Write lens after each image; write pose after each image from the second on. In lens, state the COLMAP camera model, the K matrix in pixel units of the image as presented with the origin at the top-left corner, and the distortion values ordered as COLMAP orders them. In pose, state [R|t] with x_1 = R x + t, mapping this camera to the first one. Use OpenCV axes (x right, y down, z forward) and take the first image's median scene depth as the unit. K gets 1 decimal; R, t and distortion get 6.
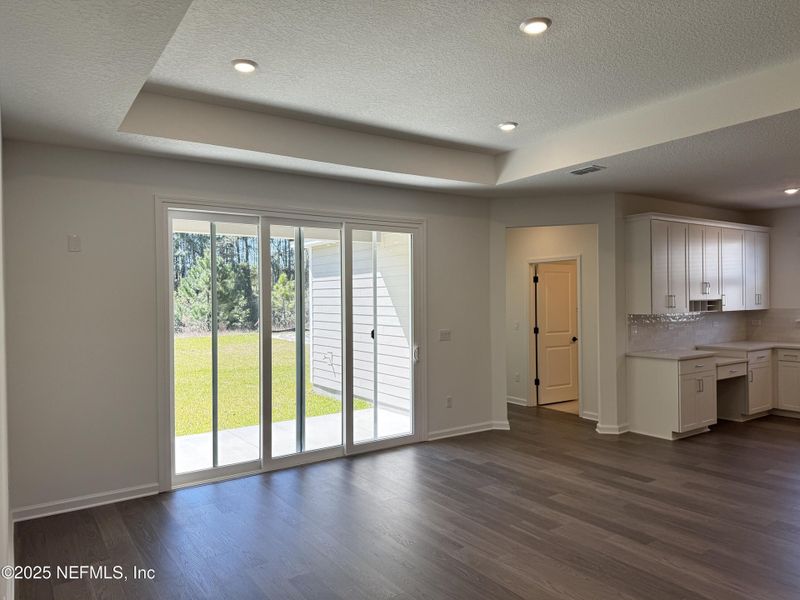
lens RADIAL K [[556.5, 0, 392.6], [0, 556.5, 295.2], [0, 0, 1]] dist [0.022095, -0.023531]
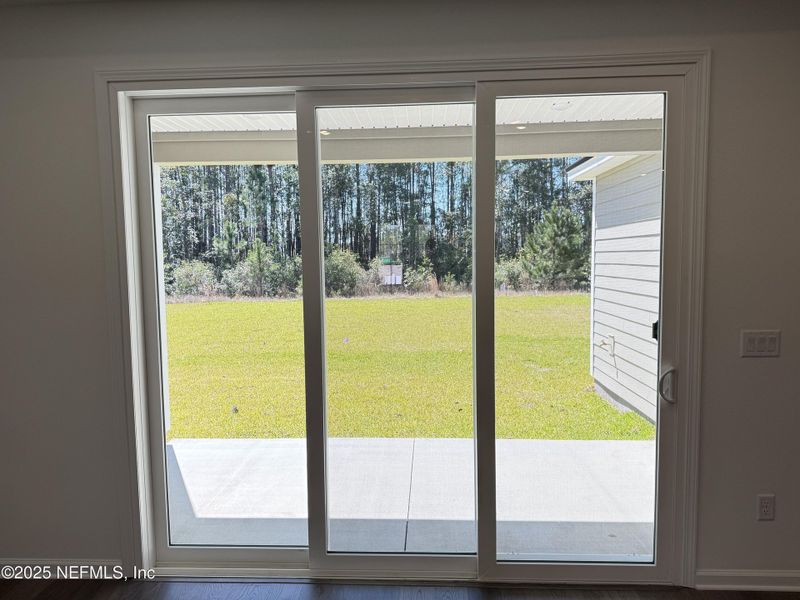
lens RADIAL K [[556.5, 0, 402.3], [0, 556.5, 297.8], [0, 0, 1]] dist [0.022095, -0.023531]
pose [[0.803559, 0.044937, -0.593526, 0.023534], [0.003837, 0.996734, 0.080660, 0.001044], [0.595213, -0.067092, 0.800762, 0.100290]]
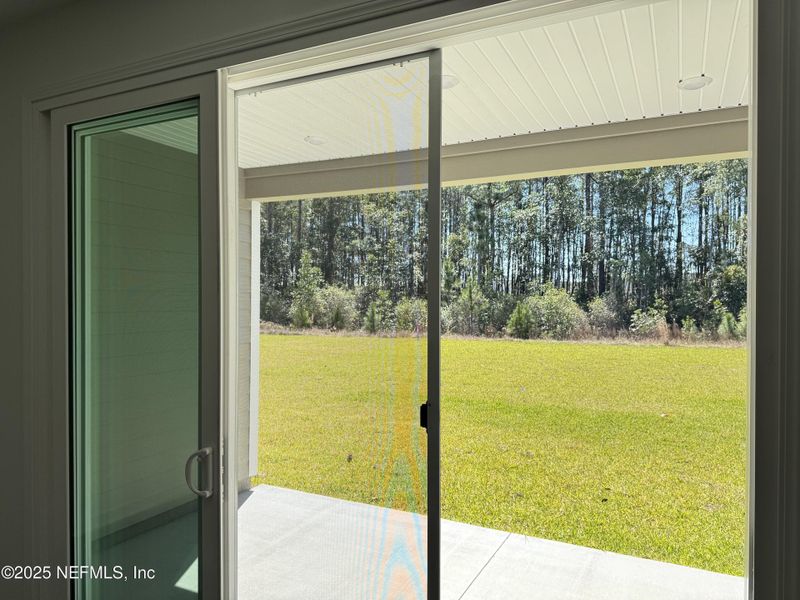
lens RADIAL K [[556.5, 0, 398.6], [0, 556.5, 301.6], [0, 0, 1]] dist [0.022095, -0.023531]
pose [[0.481236, 0.019170, -0.876381, 0.026139], [-0.007540, 0.999814, 0.017729, 0.001830], [0.876559, -0.001924, 0.481291, 0.142538]]
